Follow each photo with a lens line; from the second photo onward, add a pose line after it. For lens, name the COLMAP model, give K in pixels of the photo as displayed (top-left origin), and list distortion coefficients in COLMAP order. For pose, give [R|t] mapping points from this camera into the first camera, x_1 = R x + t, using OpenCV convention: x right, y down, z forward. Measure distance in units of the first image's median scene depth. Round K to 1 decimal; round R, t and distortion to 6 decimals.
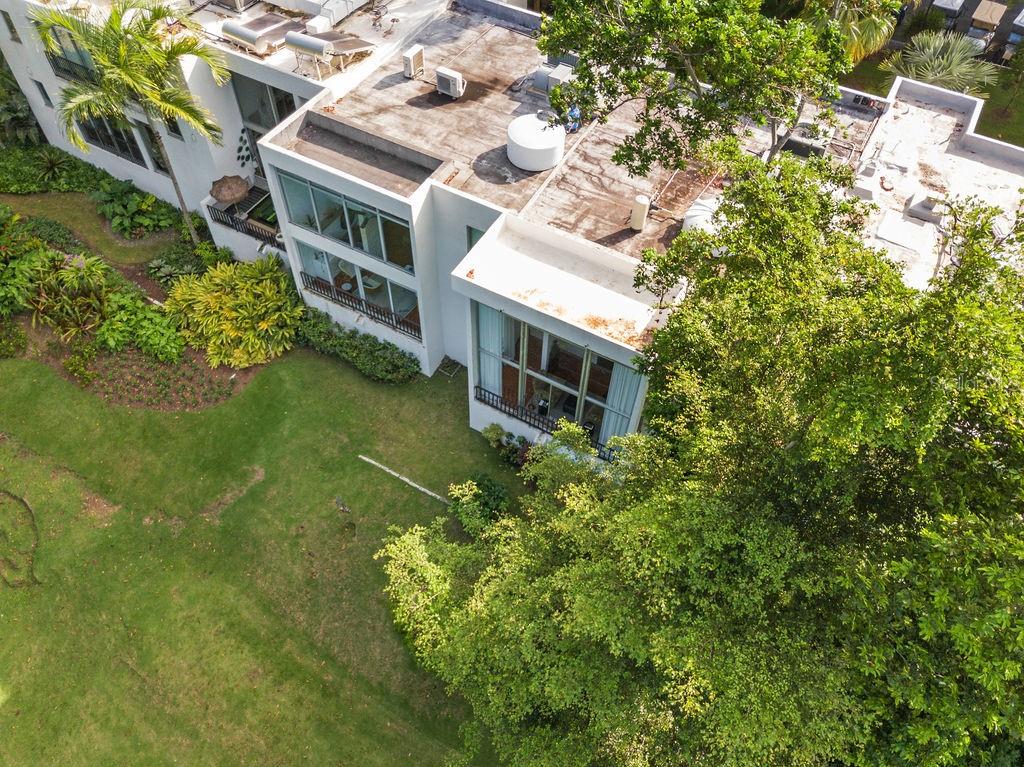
lens RADIAL K [[805.7, 0, 507.7], [0, 805.7, 383.8], [0, 0, 1]] dist [0.048943, -0.017932]
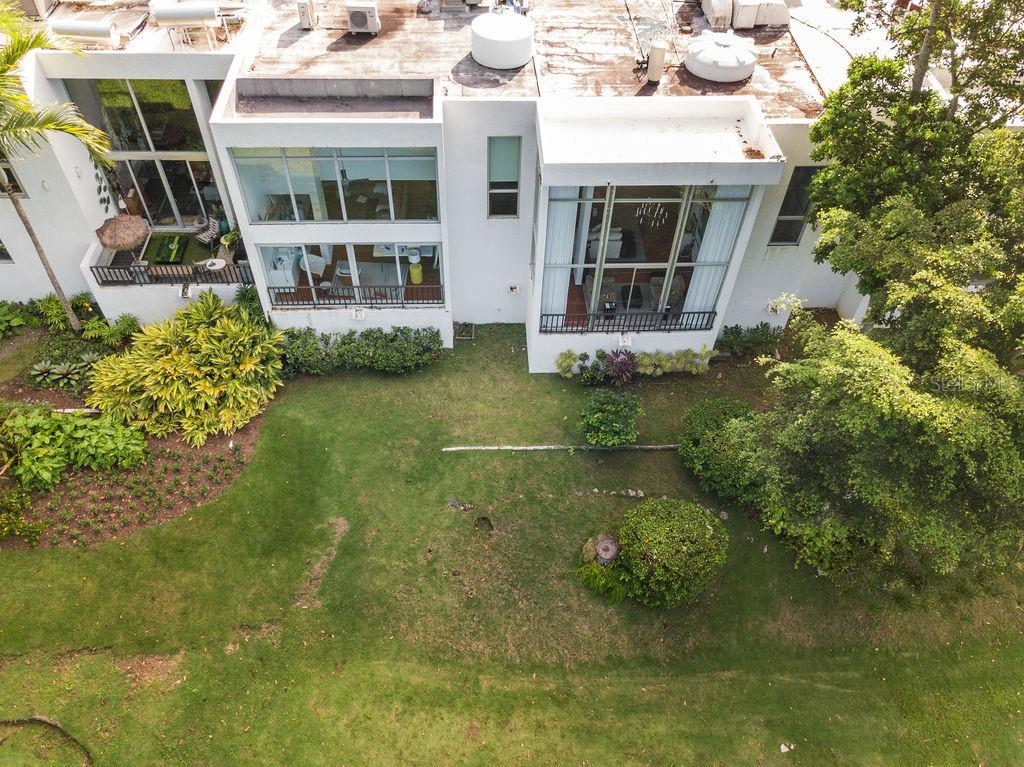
lens RADIAL K [[805.7, 0, 512.7], [0, 805.7, 381.3], [0, 0, 1]] dist [0.048943, -0.017932]
pose [[0.842485, -0.395024, 0.366299, -0.394954], [0.417224, 0.908579, 0.020218, 0.036138], [-0.340798, 0.135796, 0.930277, 0.166700]]
